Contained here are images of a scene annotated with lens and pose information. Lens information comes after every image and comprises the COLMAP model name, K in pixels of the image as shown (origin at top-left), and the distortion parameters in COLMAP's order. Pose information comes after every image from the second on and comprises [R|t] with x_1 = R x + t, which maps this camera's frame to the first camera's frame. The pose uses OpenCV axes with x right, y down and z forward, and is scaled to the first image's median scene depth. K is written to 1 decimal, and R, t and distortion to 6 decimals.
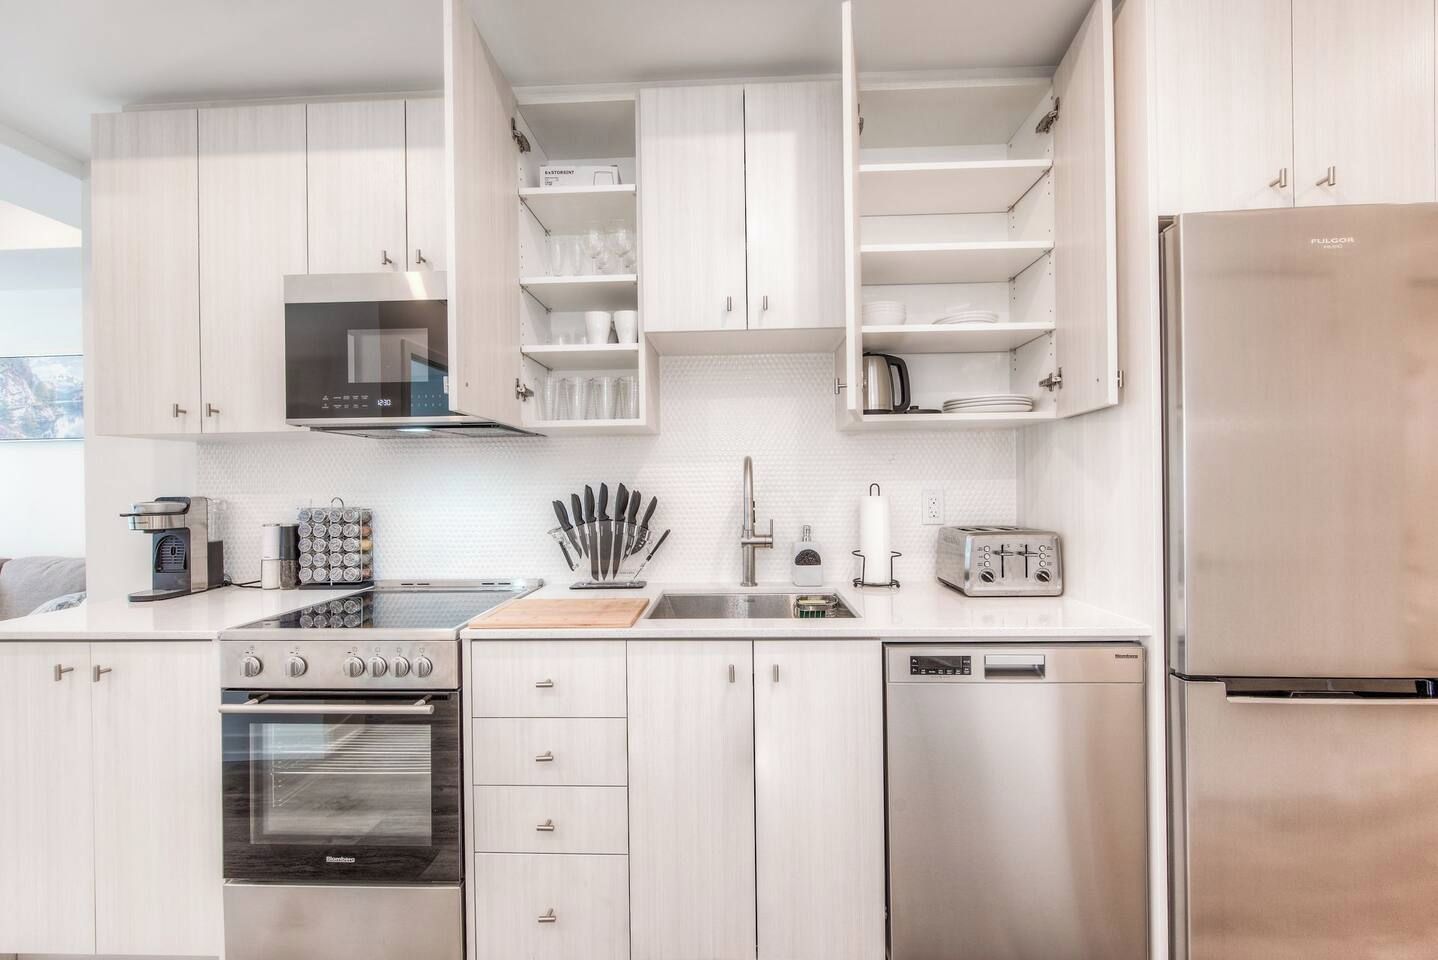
lens RADIAL K [[580.2, 0, 719.0], [0, 580.2, 480.0], [0, 0, 1]] dist [0.000827, 0.000085]
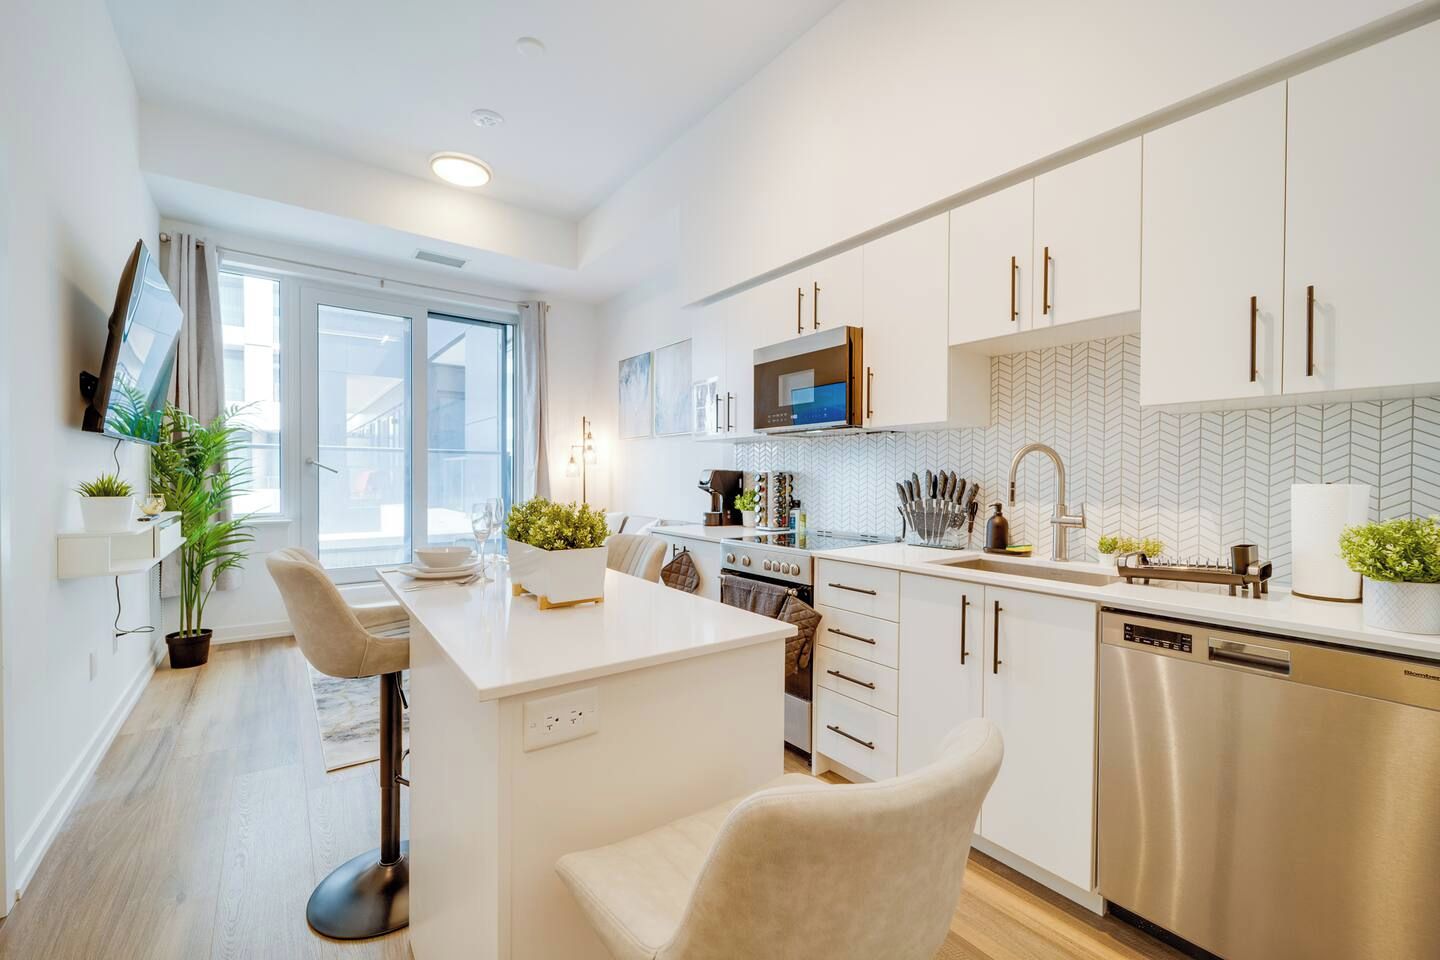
lens RADIAL K [[581.0, 0, 720.0], [0, 581.0, 480.0], [0, 0, 1]] dist [0.000827, 0.000085]
pose [[0.642370, 0.022859, -0.766054, 0.662217], [-0.011244, 0.999729, 0.020403, 0.019785], [0.766312, -0.004493, 0.642452, -0.282081]]
